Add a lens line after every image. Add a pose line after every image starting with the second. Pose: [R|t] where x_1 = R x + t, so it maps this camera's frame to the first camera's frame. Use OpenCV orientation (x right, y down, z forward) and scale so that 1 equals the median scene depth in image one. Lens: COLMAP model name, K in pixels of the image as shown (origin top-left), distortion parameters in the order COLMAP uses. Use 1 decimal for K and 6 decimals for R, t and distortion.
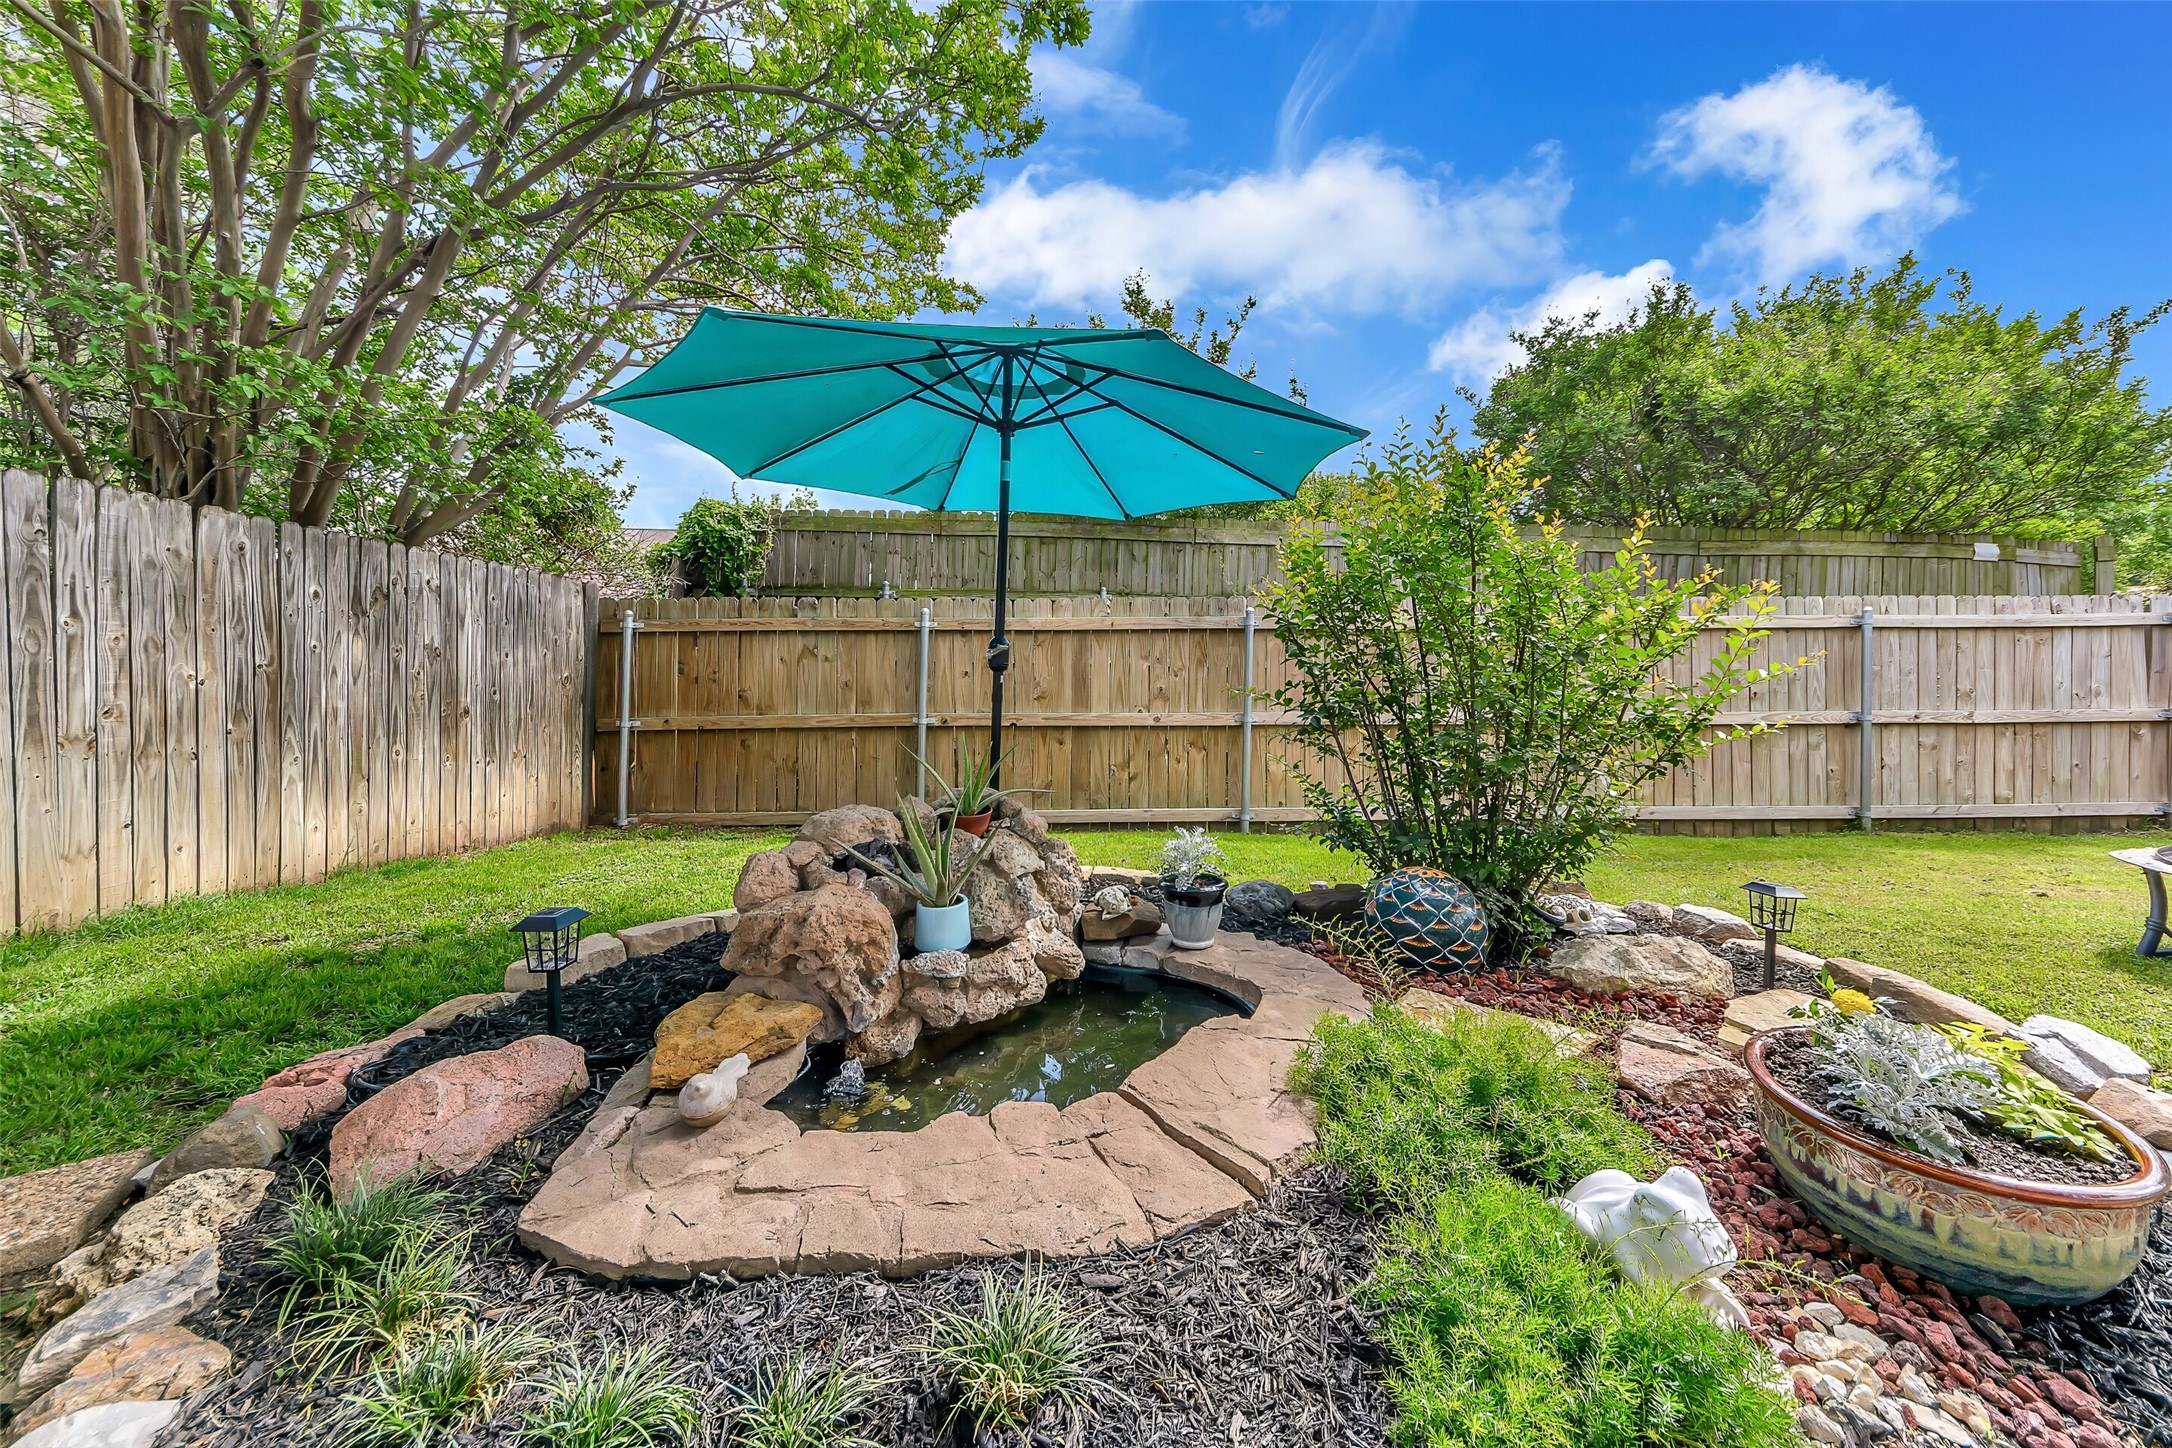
lens RADIAL K [[787.0, 0, 1119.9], [0, 787.0, 652.2], [0, 0, 1]] dist [0.007589, -0.000369]
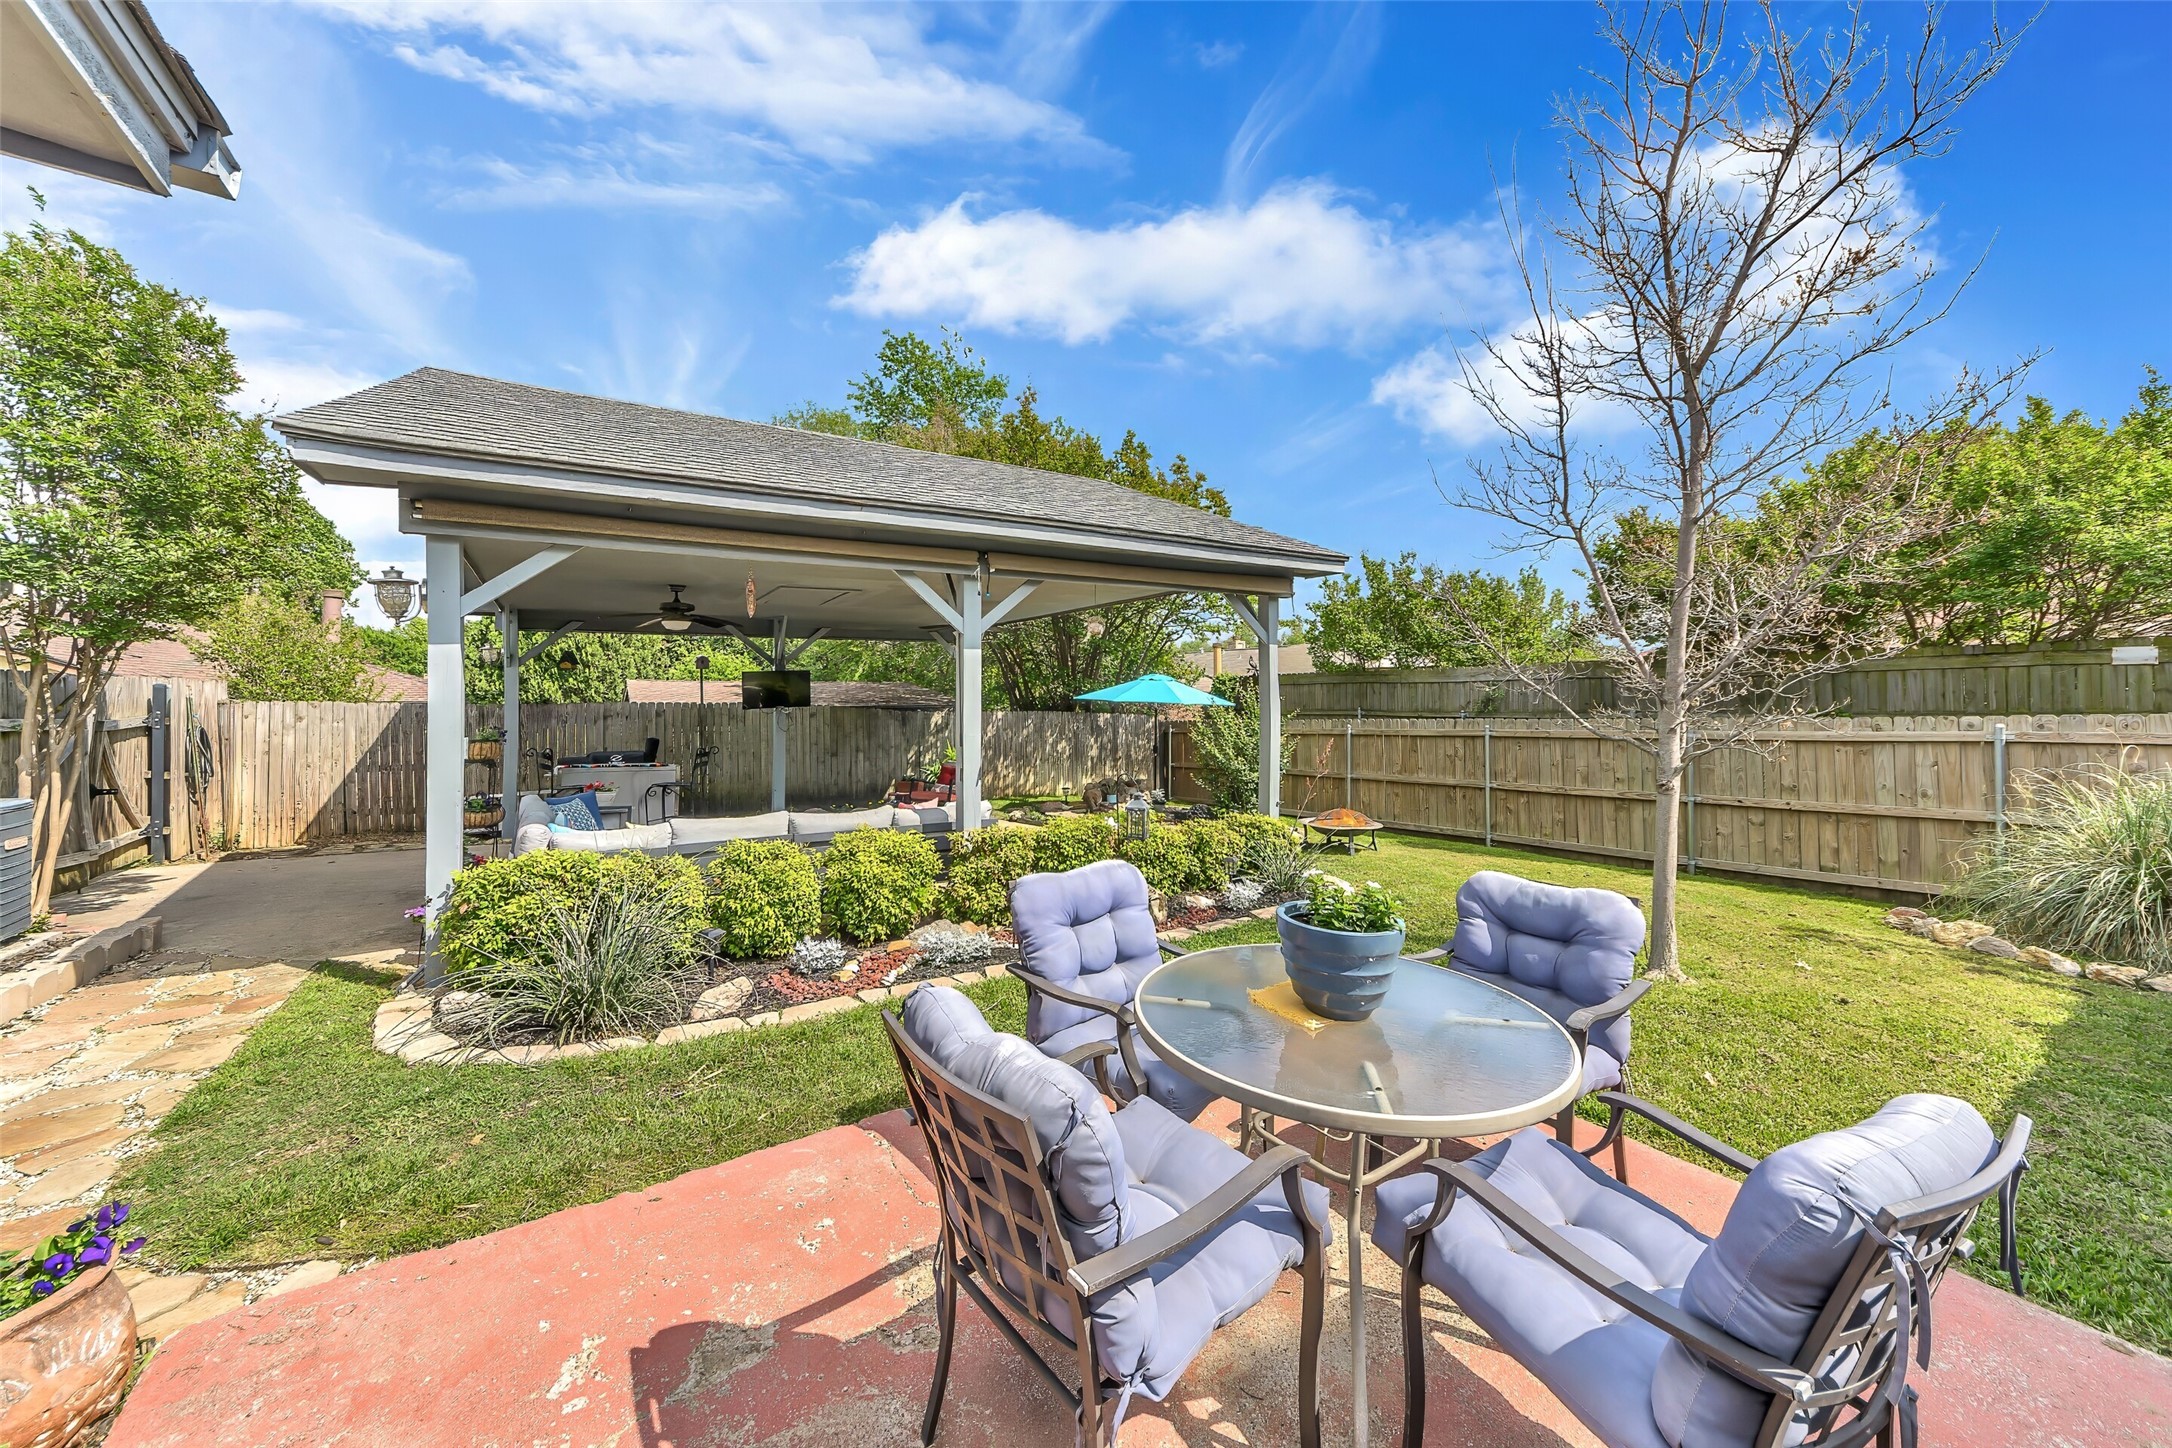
lens RADIAL K [[787.0, 0, 1099.1], [0, 787.0, 693.0], [0, 0, 1]] dist [0.007589, -0.000369]
pose [[0.545391, -0.027969, -0.837715, 3.240344], [0.010659, 0.999594, -0.026434, -0.183758], [0.838114, 0.005488, 0.545468, -1.555631]]
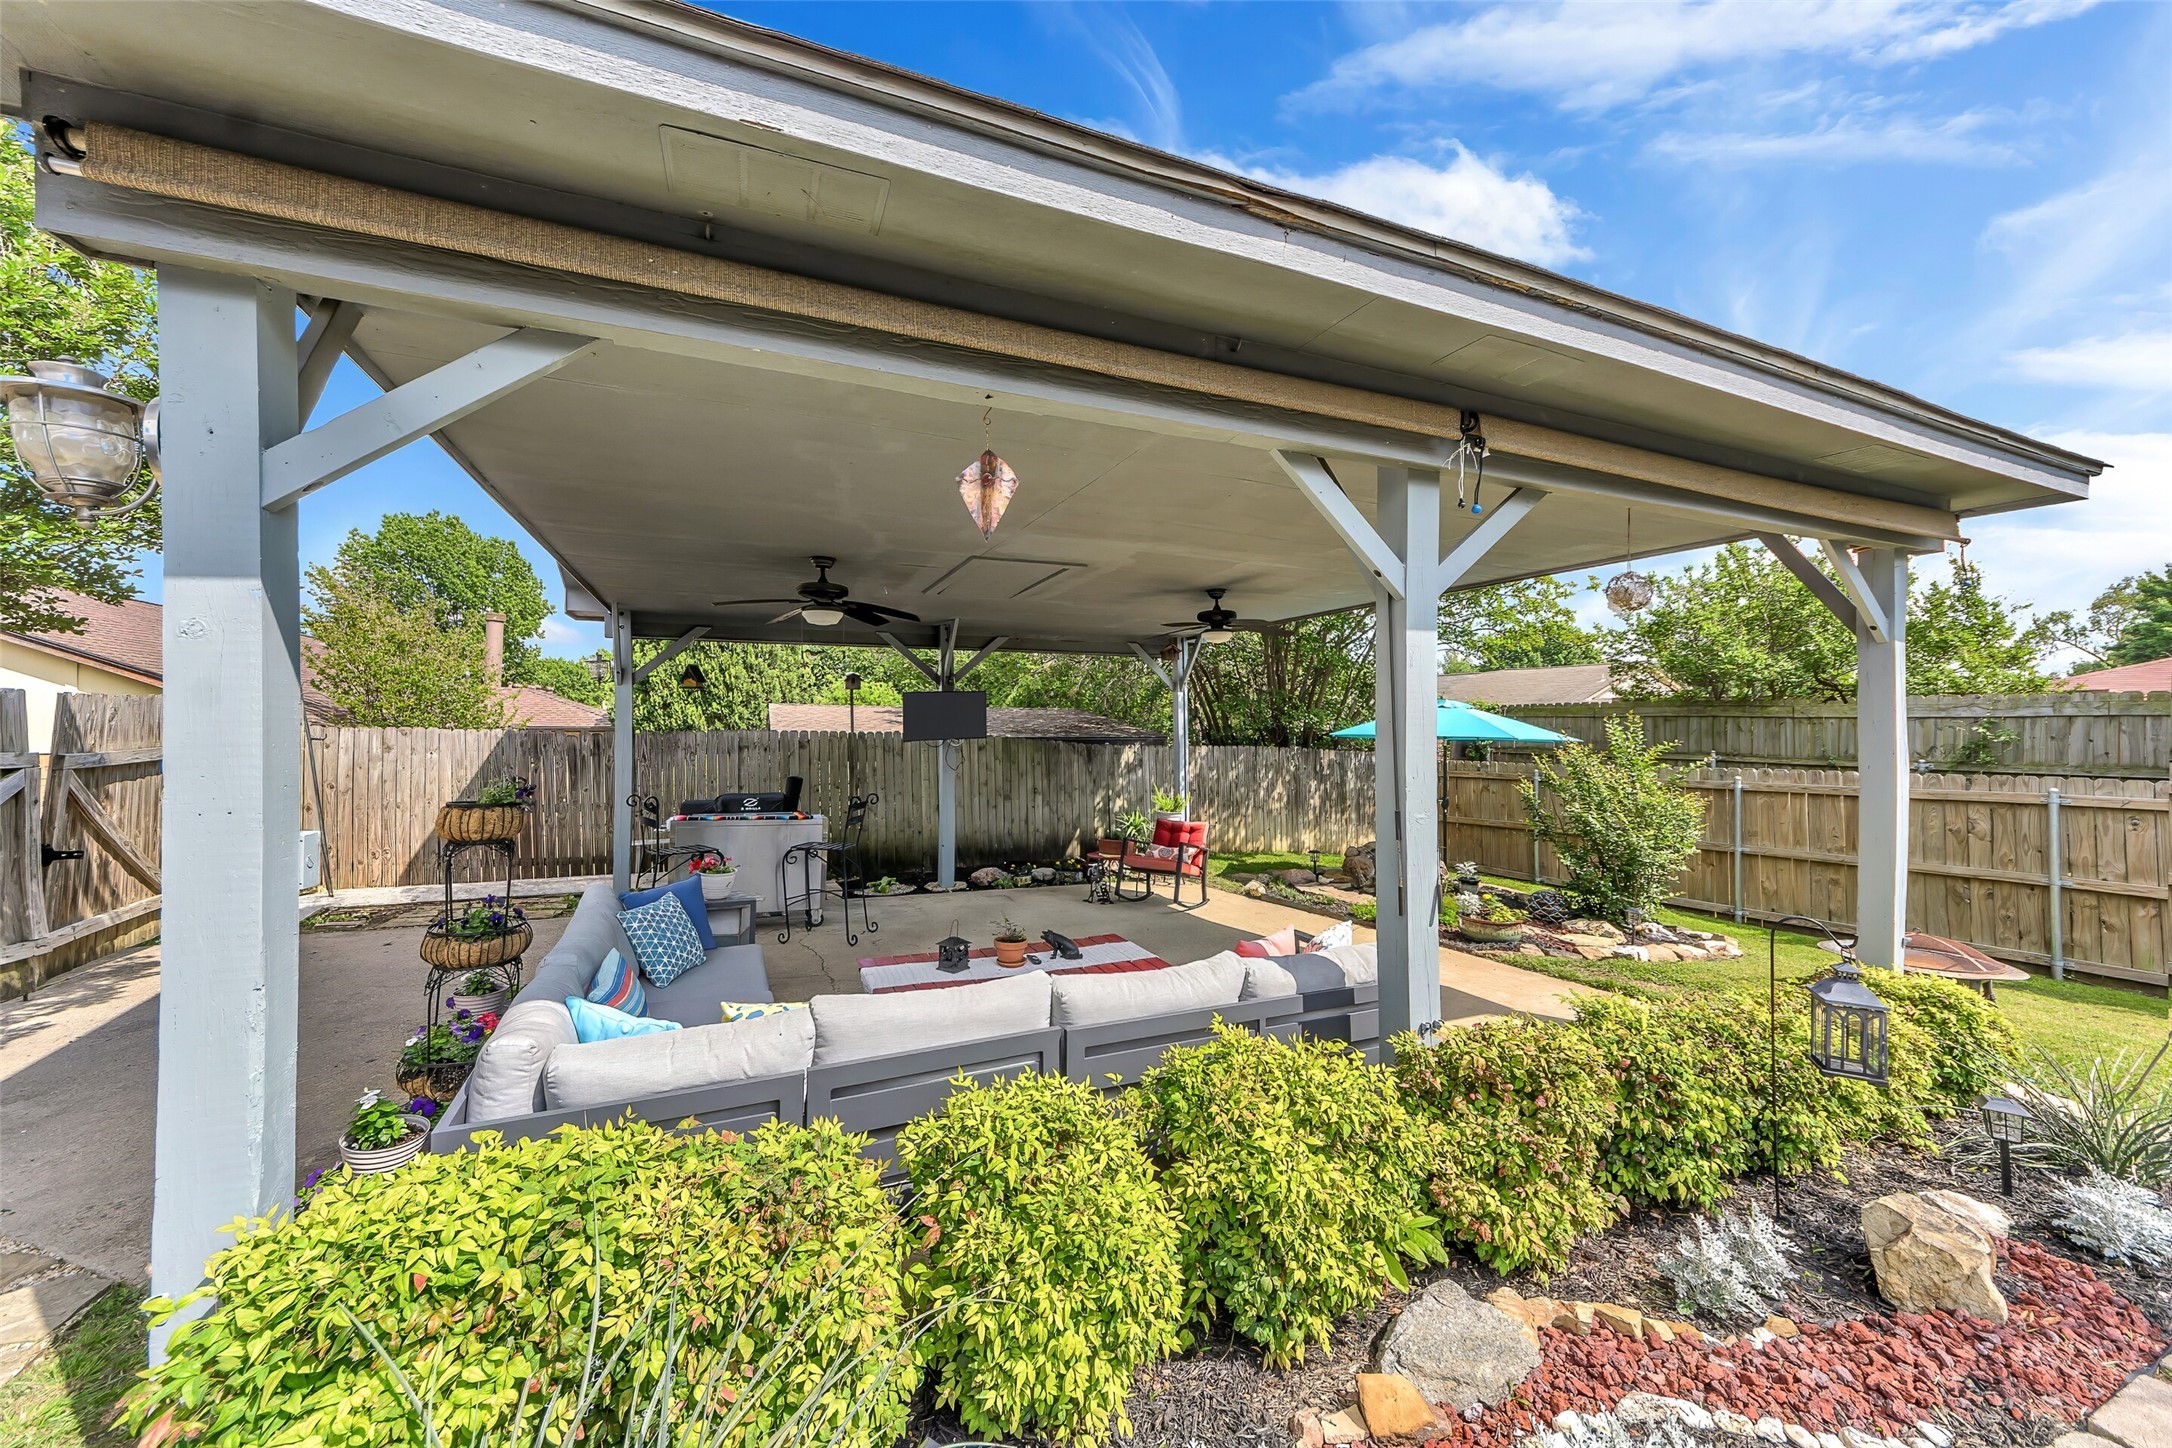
lens RADIAL K [[787.0, 0, 1078.9], [0, 787.0, 713.2], [0, 0, 1]] dist [0.007589, -0.000369]
pose [[0.392422, -0.034341, -0.919144, 2.113710], [-0.003421, 0.999241, -0.038794, -0.216092], [0.919779, 0.018368, 0.392007, -1.472674]]
